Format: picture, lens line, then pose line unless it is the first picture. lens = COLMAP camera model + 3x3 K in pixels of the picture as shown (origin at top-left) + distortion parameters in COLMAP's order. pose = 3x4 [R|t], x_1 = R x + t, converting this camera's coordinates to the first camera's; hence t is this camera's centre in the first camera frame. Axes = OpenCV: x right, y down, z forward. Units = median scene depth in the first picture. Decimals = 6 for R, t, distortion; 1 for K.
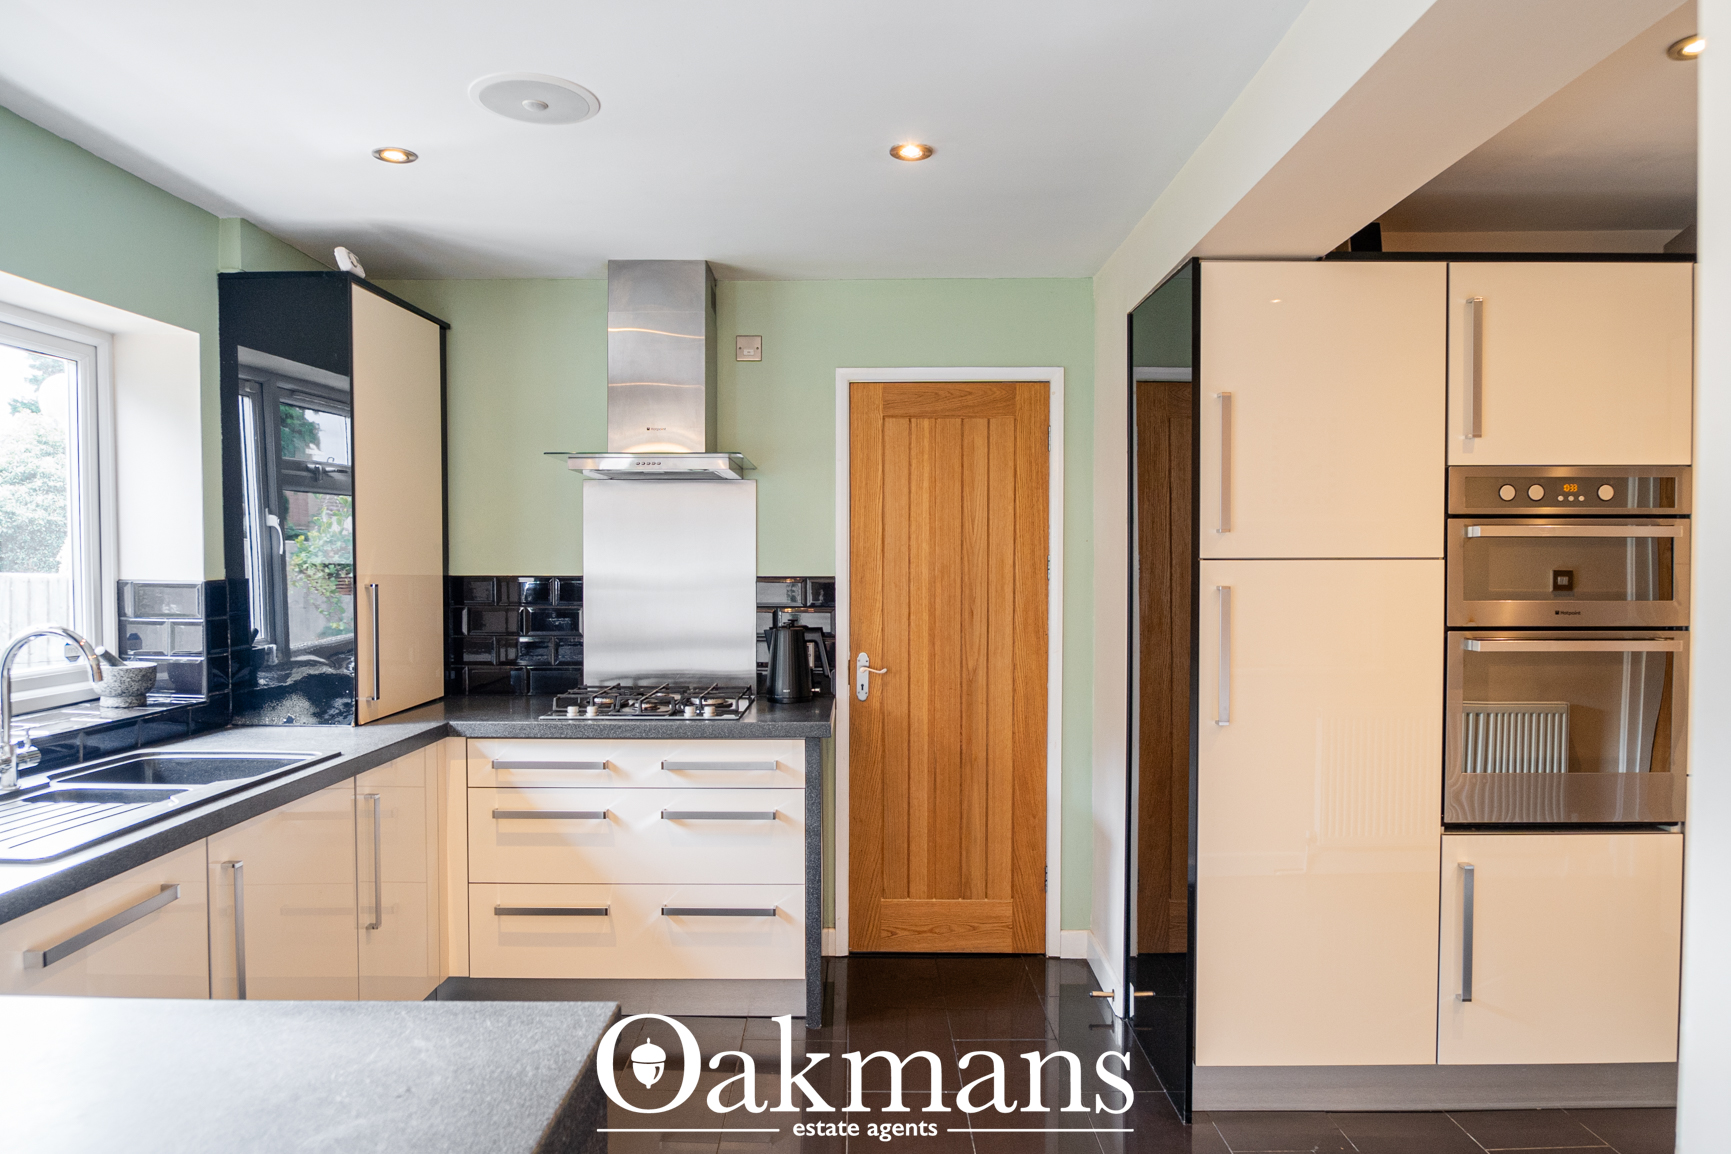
lens RADIAL K [[1094.1, 0, 865.0], [0, 1094.1, 586.0], [0, 0, 1]] dist [-0.018033, 0.000477]
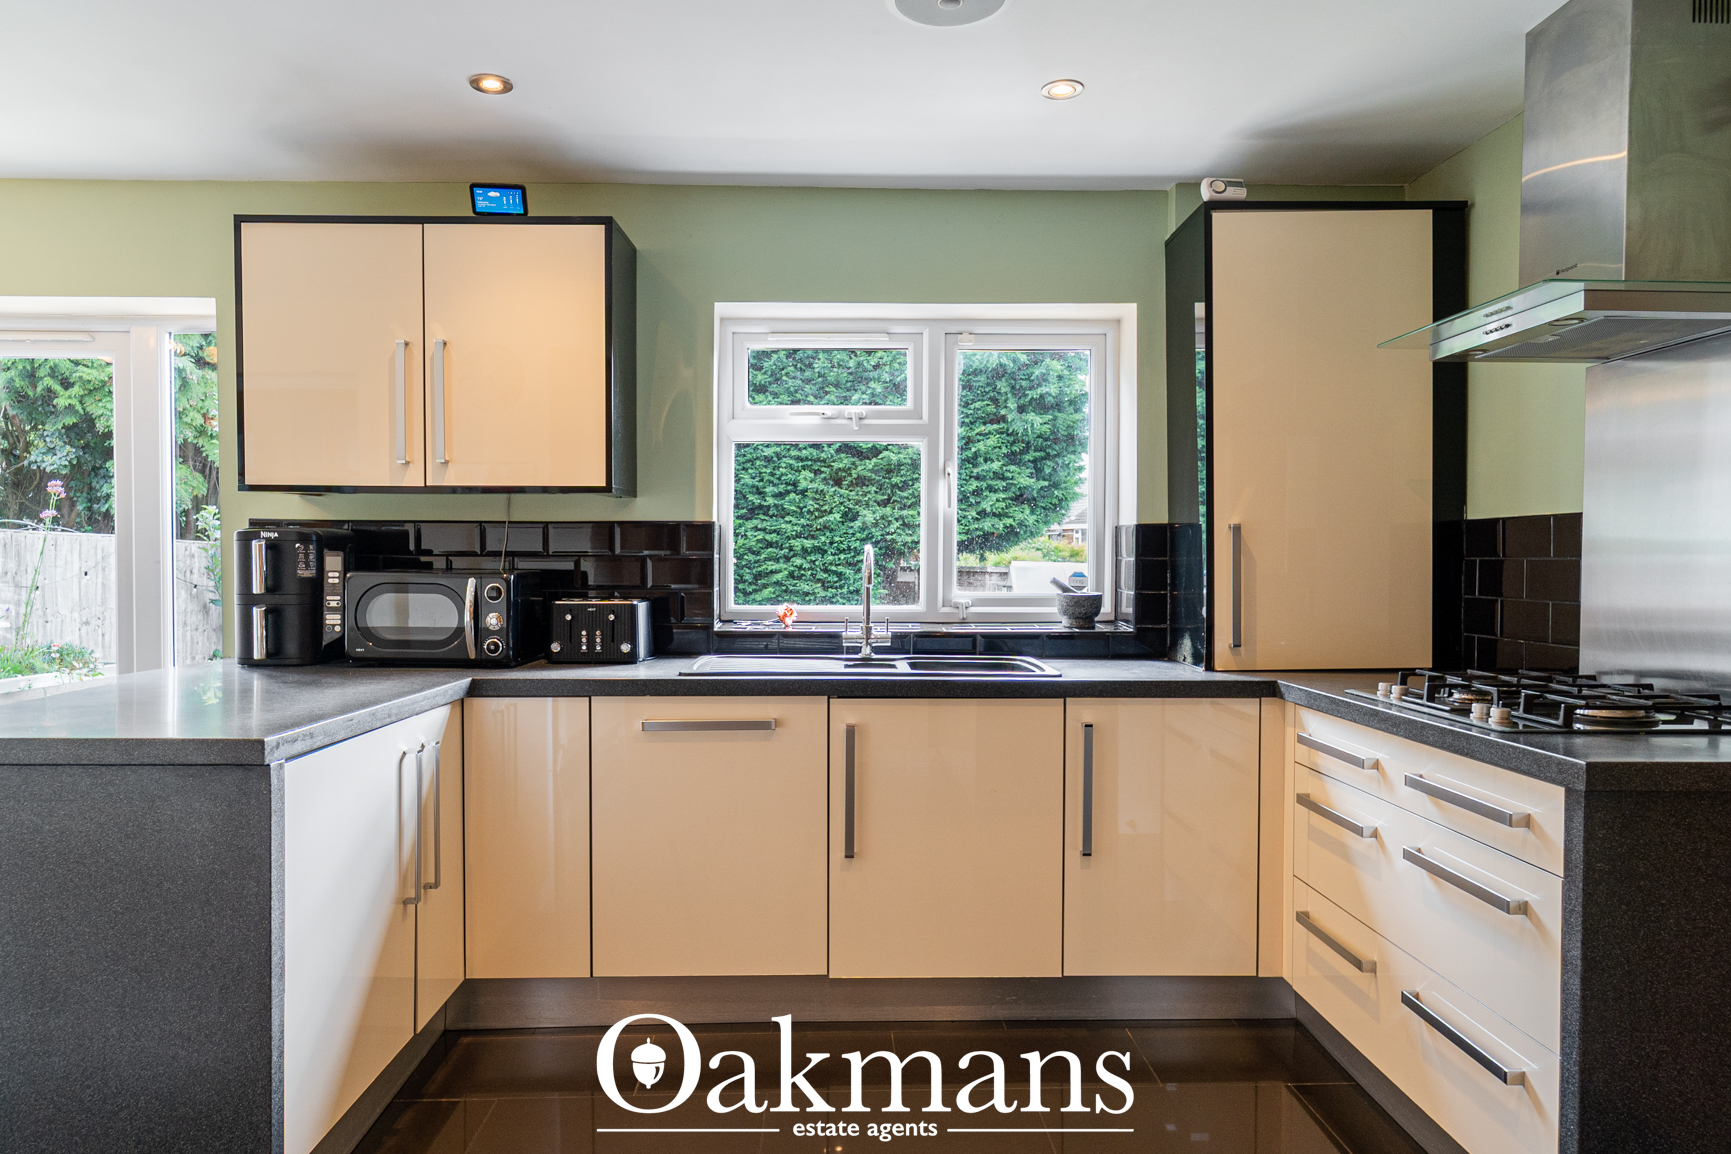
lens RADIAL K [[1084.1, 0, 865.5], [0, 1084.1, 577.0], [0, 0, 1]] dist [0.002548, 0.002154]
pose [[0.034126, 0.015717, -0.999294, 0.413375], [-0.025176, 0.999573, 0.014862, 0.033659], [0.999100, 0.024651, 0.034507, 0.566929]]
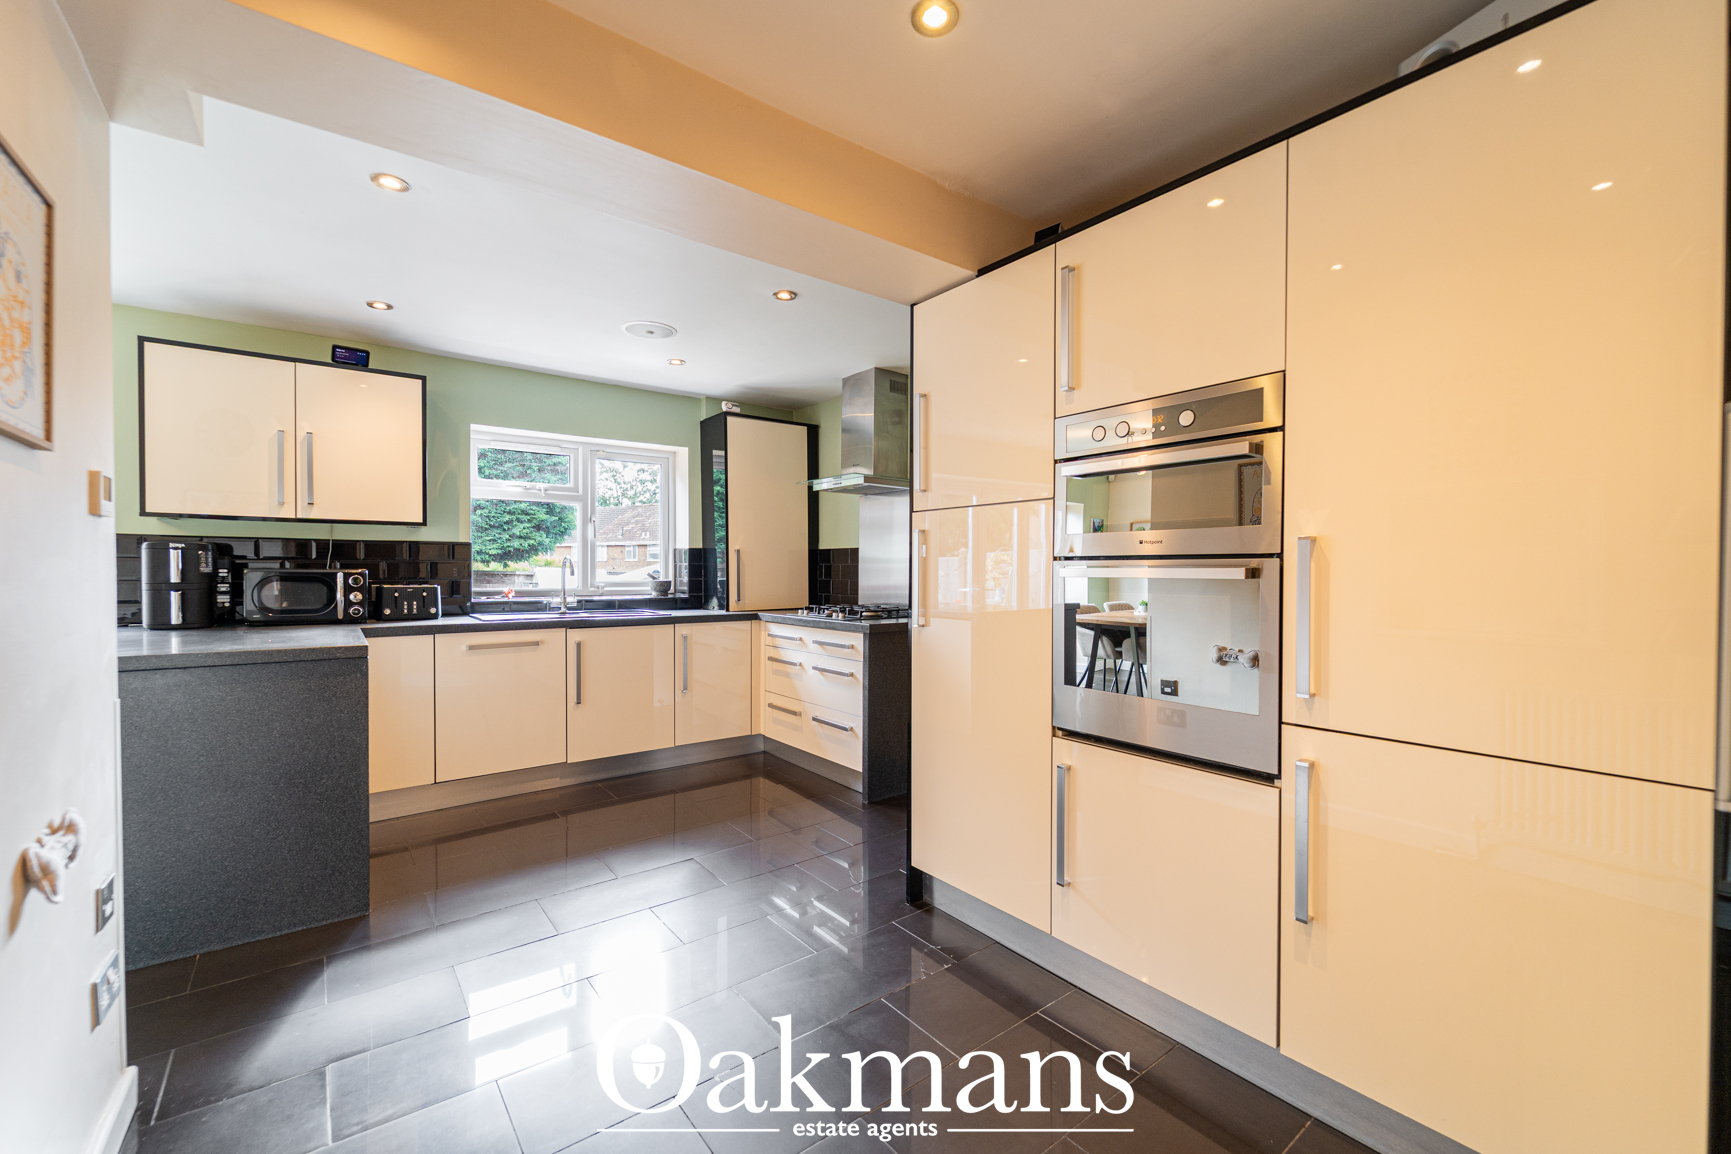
lens RADIAL K [[696.9, 0, 865.5], [0, 696.9, 577.0], [0, 0, 1]] dist [-0.000521, -0.000012]
pose [[0.620803, 0.010636, -0.783895, 0.726739], [-0.021246, 0.999769, -0.003261, 0.047975], [0.783679, 0.018679, 0.620885, 0.278376]]
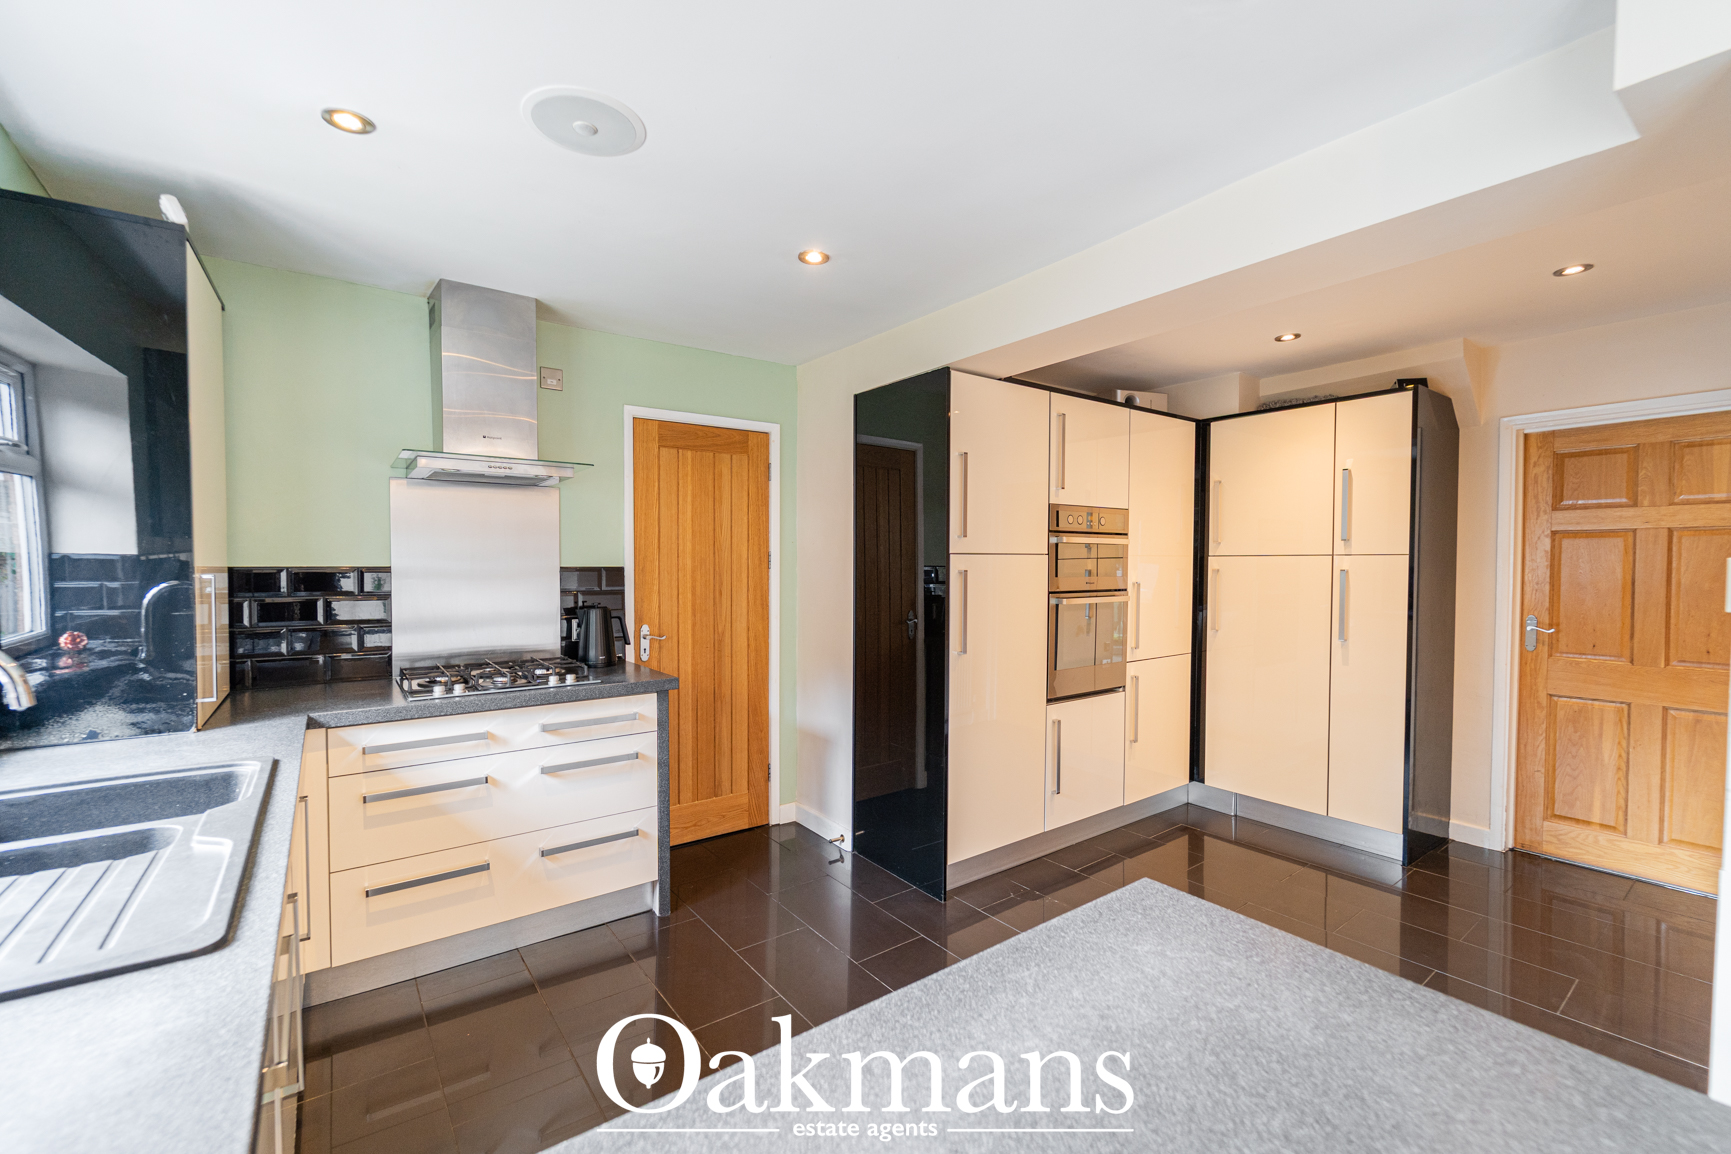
lens RADIAL K [[718.3, 0, 852.8], [0, 718.3, 582.6], [0, 0, 1]] dist [-0.002056, -0.000075]
pose [[0.801114, -0.015938, 0.598299, -0.331253], [0.011377, 0.999870, 0.011402, 0.003540], [-0.598403, -0.002327, 0.801192, 0.167414]]
